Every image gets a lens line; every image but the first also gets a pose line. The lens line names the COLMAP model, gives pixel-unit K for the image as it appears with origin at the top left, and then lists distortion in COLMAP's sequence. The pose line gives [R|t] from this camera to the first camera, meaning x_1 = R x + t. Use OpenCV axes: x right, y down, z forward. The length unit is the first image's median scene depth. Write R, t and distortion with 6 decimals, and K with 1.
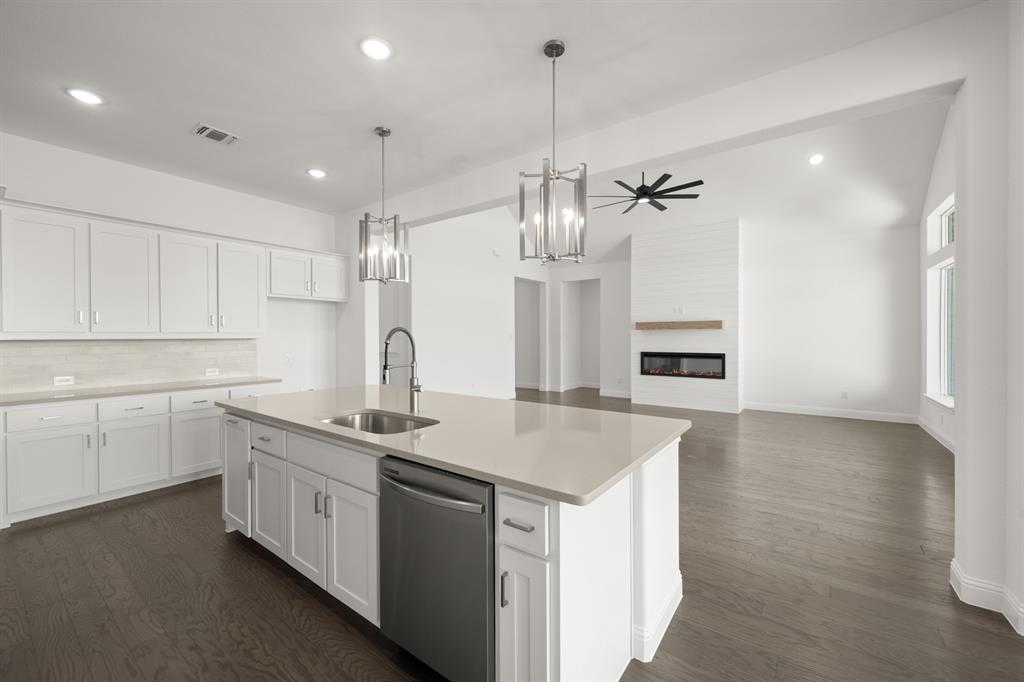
lens RADIAL K [[403.4, 0, 515.0], [0, 403.4, 338.4], [0, 0, 1]] dist [0.000523, -0.000097]
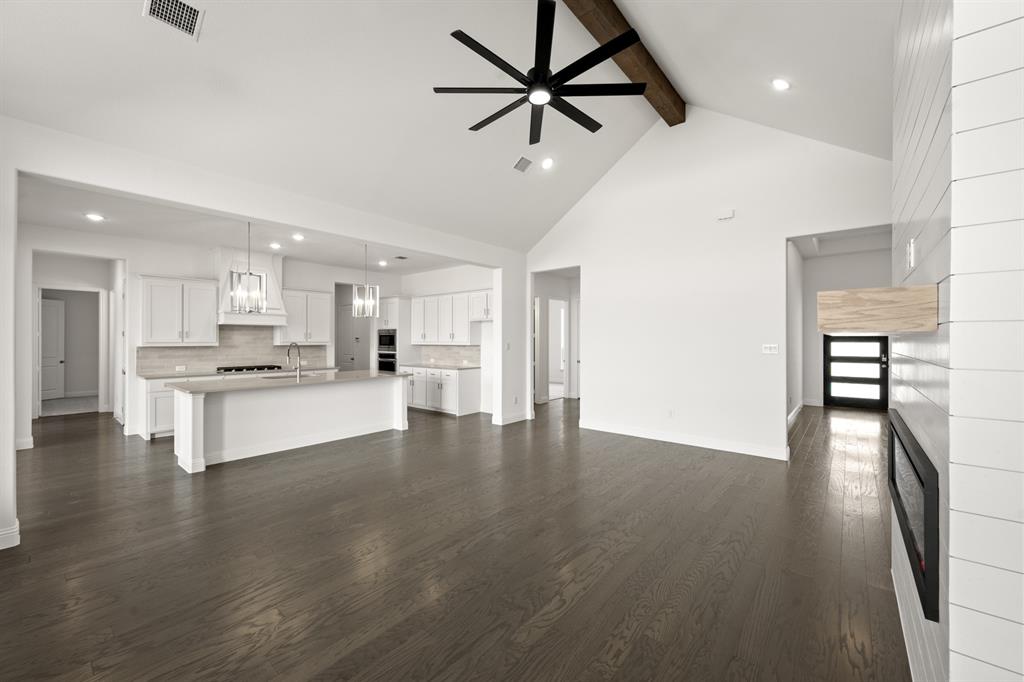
lens RADIAL K [[403.4, 0, 515.0], [0, 403.4, 338.4], [0, 0, 1]] dist [0.000523, -0.000097]
pose [[-0.061336, 0.001465, -0.998116, 1.344744], [-0.006153, 0.999979, 0.001846, -0.040837], [0.998098, 0.006255, -0.061326, 1.575762]]
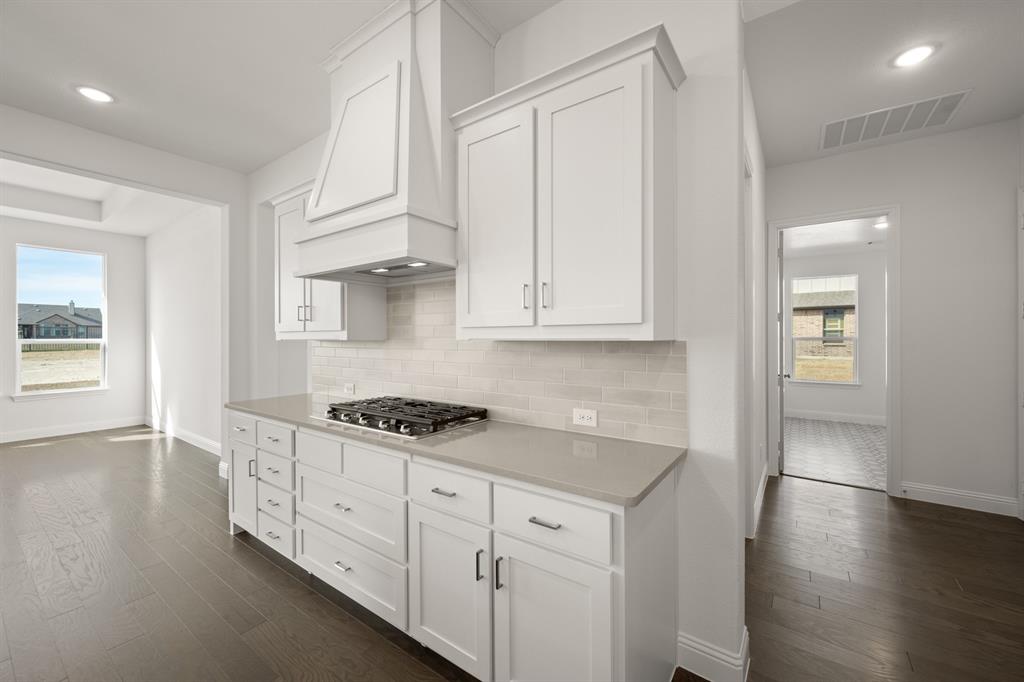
lens RADIAL K [[403.4, 0, 515.0], [0, 403.4, 338.4], [0, 0, 1]] dist [0.000523, -0.000097]
pose [[-0.999847, 0.007137, -0.015967, -0.639240], [0.007023, 0.999949, 0.007210, -0.001473], [0.016018, 0.007097, -0.999847, 0.823254]]
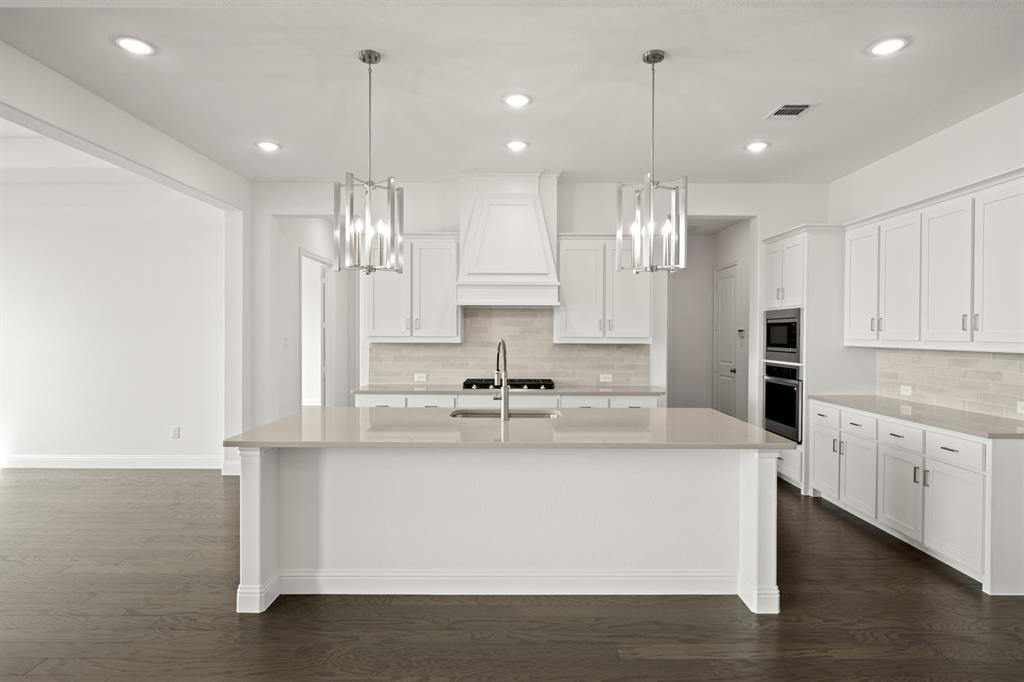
lens RADIAL K [[556.5, 0, 516.2], [0, 556.5, 336.2], [0, 0, 1]] dist [-0.002378, 0.000676]
pose [[-0.804881, 0.004698, -0.593417, 0.377390], [-0.005051, 0.999878, 0.014767, -0.035268], [0.593414, 0.014883, -0.804760, 1.407211]]
